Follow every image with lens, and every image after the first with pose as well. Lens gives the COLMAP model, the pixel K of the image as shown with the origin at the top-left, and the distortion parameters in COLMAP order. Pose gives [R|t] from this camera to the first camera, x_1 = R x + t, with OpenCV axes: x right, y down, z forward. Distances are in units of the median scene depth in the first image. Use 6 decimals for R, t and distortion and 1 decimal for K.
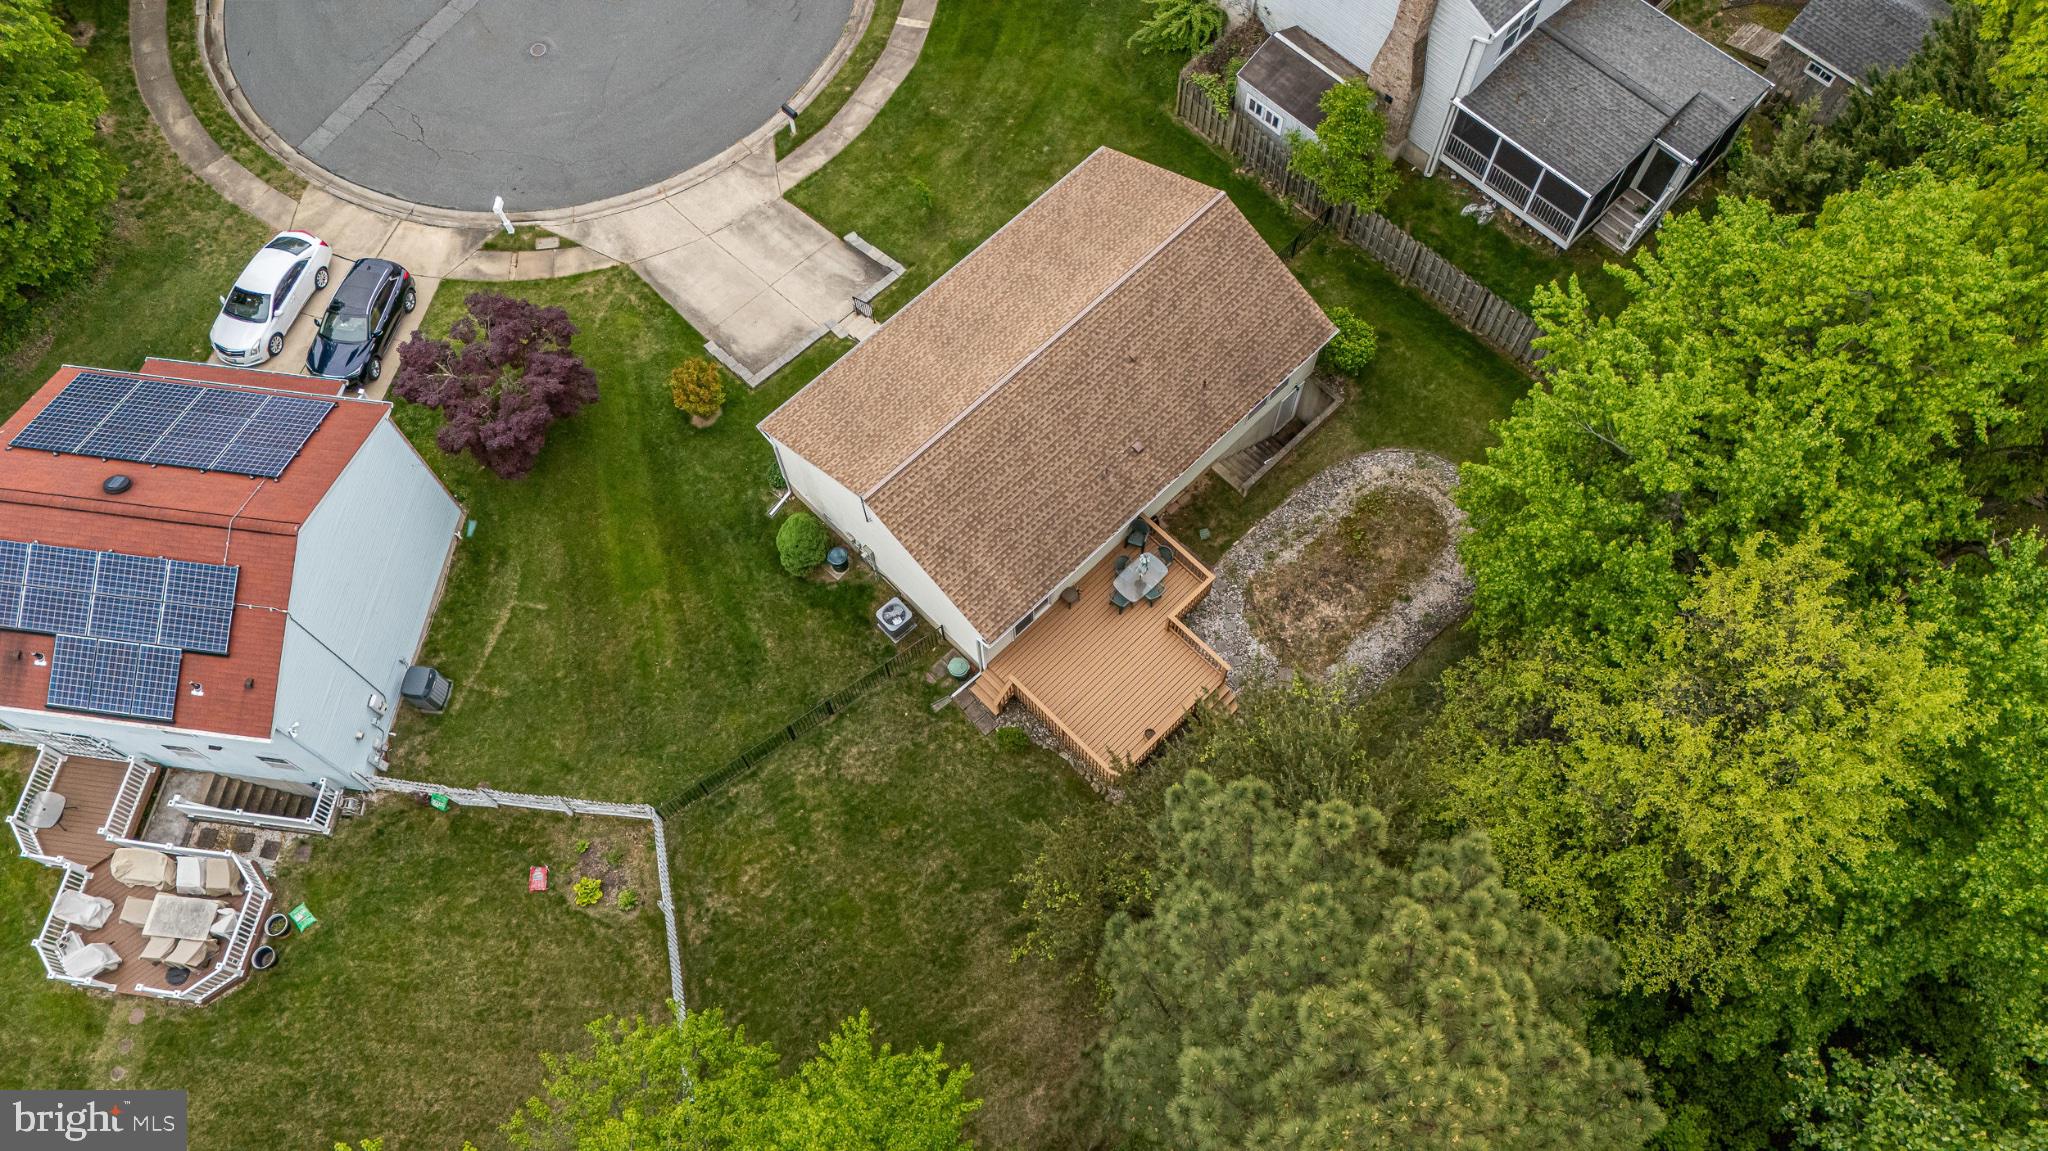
lens RADIAL K [[1493.5, 0, 1031.2], [0, 1493.5, 578.2], [0, 0, 1]] dist [0.067123, -0.057673]
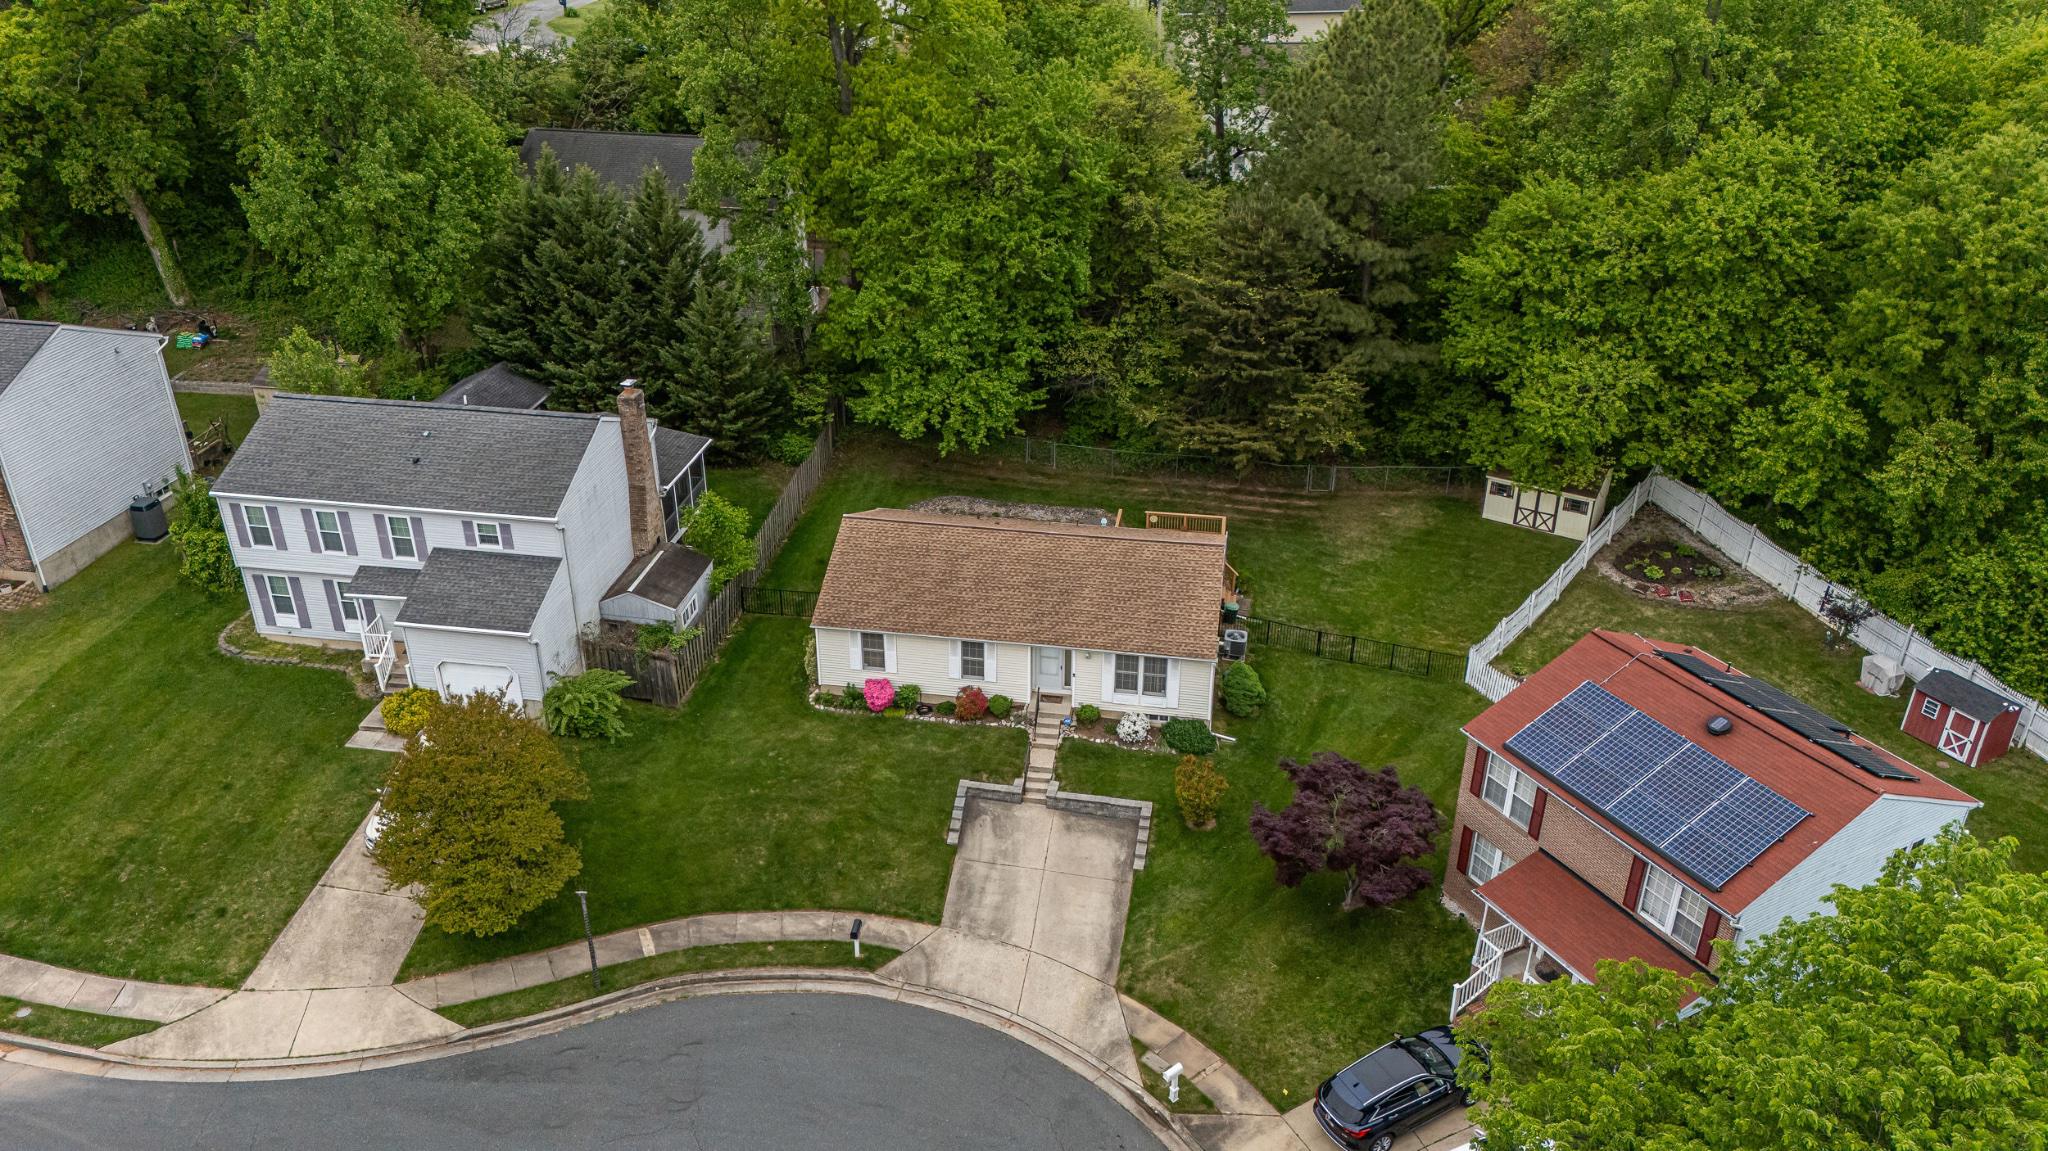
lens RADIAL K [[1492.7, 0, 1033.0], [0, 1492.7, 573.2], [0, 0, 1]] dist [0.089116, -0.094518]
pose [[-0.598854, -0.373142, 0.708618, -0.875649], [0.729671, 0.110468, 0.674816, -0.976453], [-0.330082, 0.921174, 0.206117, 0.715651]]
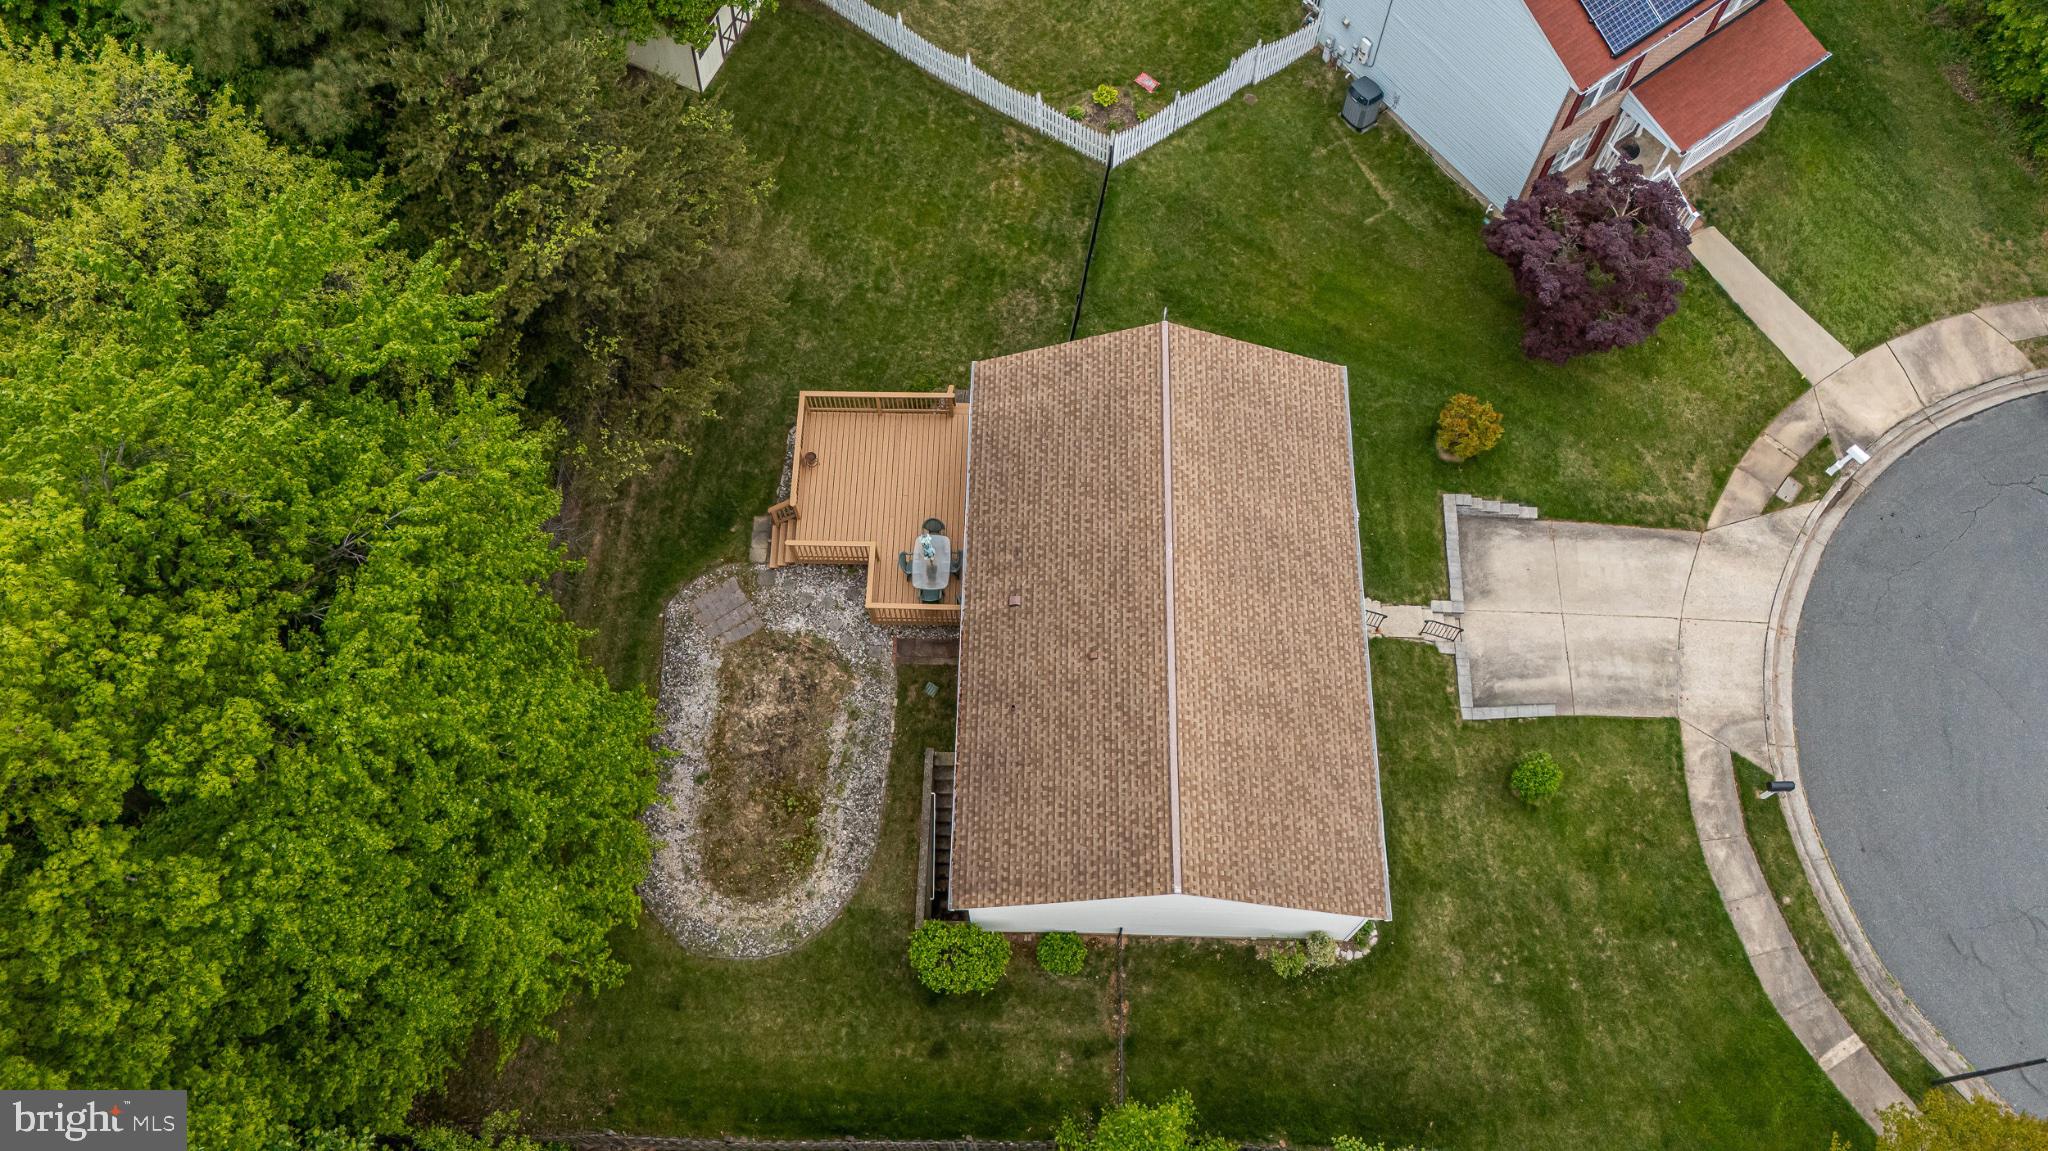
lens RADIAL K [[1493.5, 0, 1031.2], [0, 1493.5, 578.2], [0, 0, 1]] dist [0.067123, -0.057673]
pose [[-0.714863, 0.641924, -0.277316, 0.274607], [-0.633619, -0.426876, 0.645216, -0.598087], [0.295800, 0.636954, 0.711893, 0.369510]]
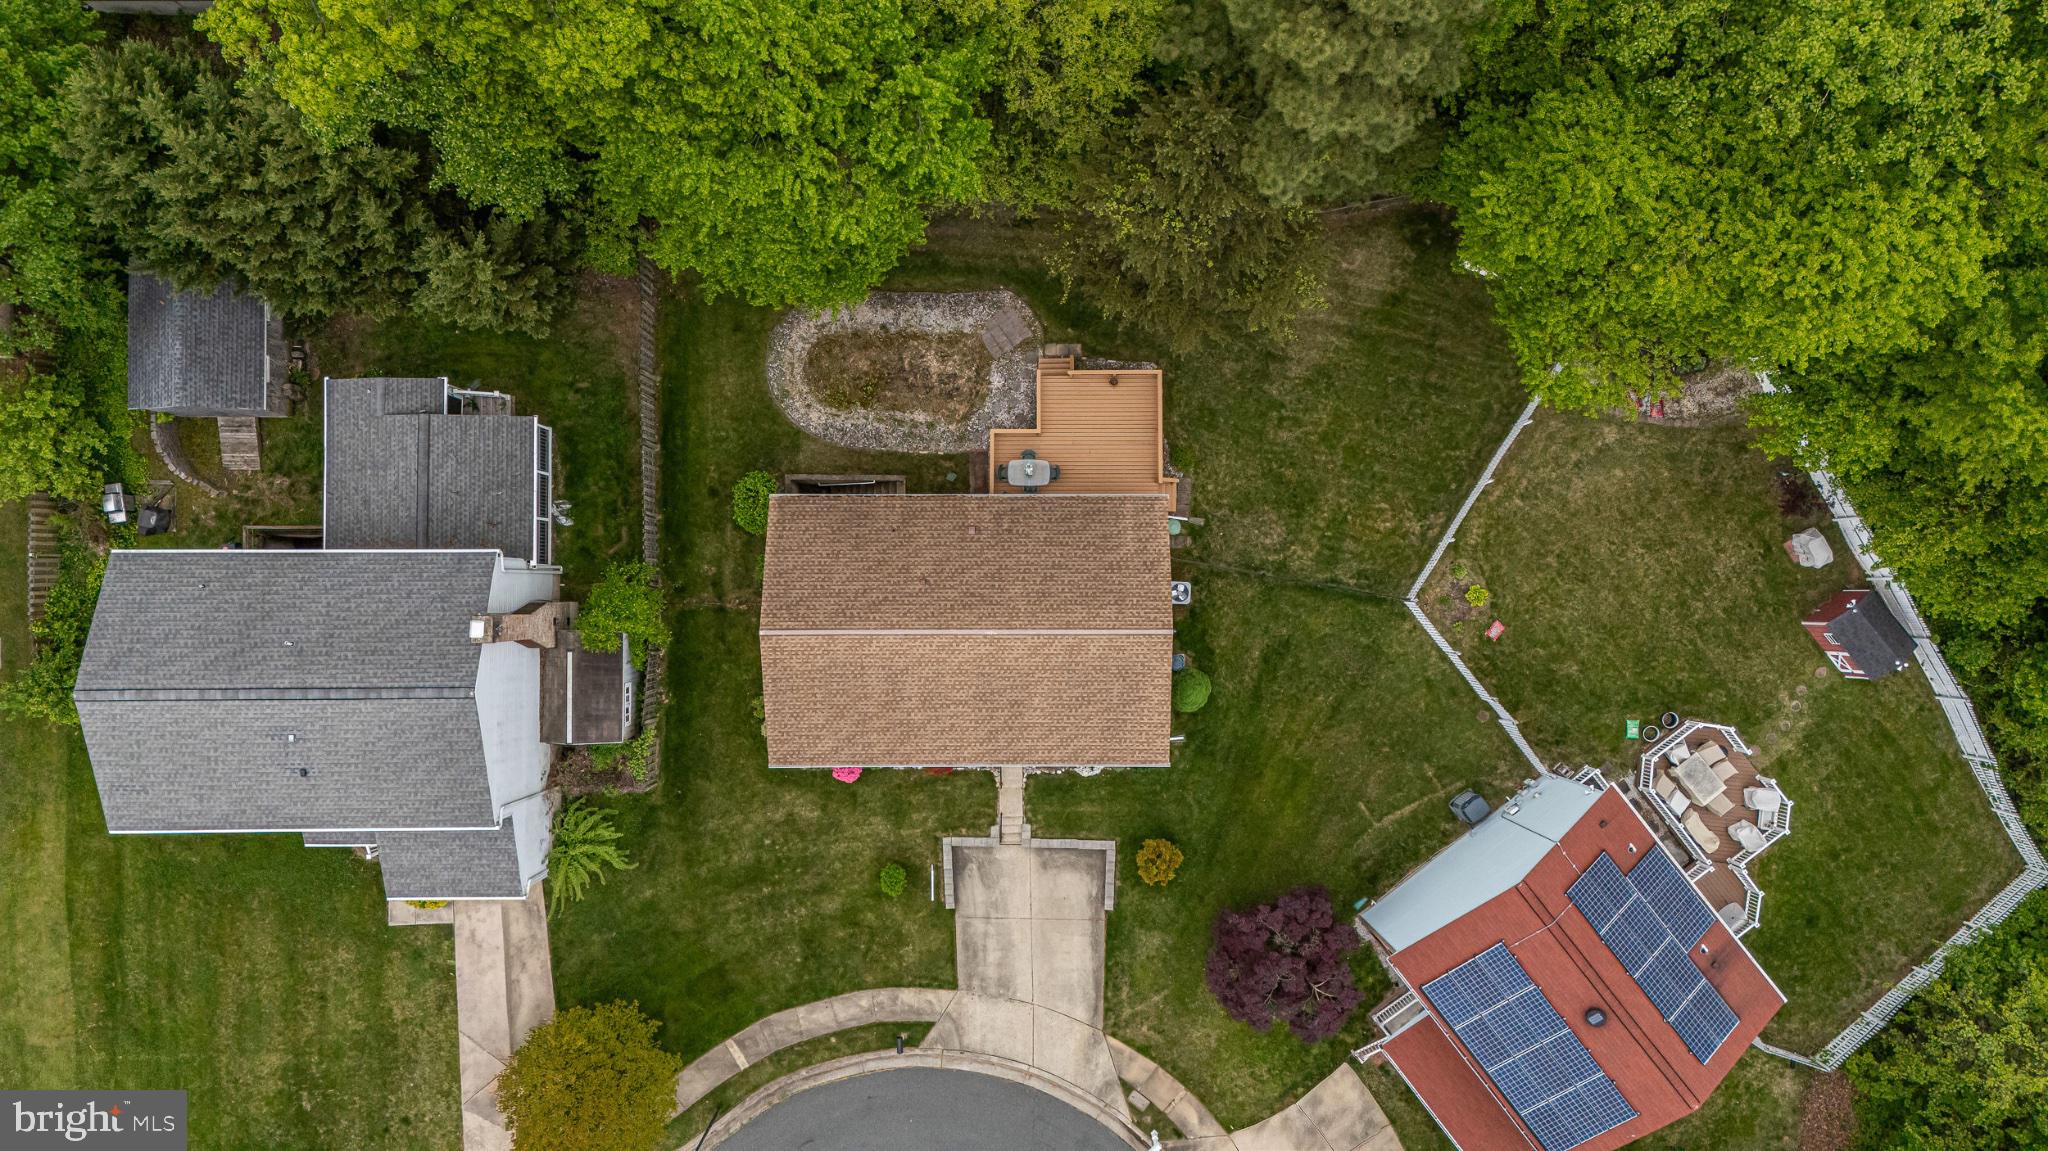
lens RADIAL K [[1492.7, 0, 1033.0], [0, 1492.7, 573.2], [0, 0, 1]] dist [0.089116, -0.094518]
pose [[-0.713374, -0.700408, 0.022911, -0.018807], [0.642765, -0.640938, 0.419585, -0.571521], [-0.279196, 0.314048, 0.907427, -0.137294]]
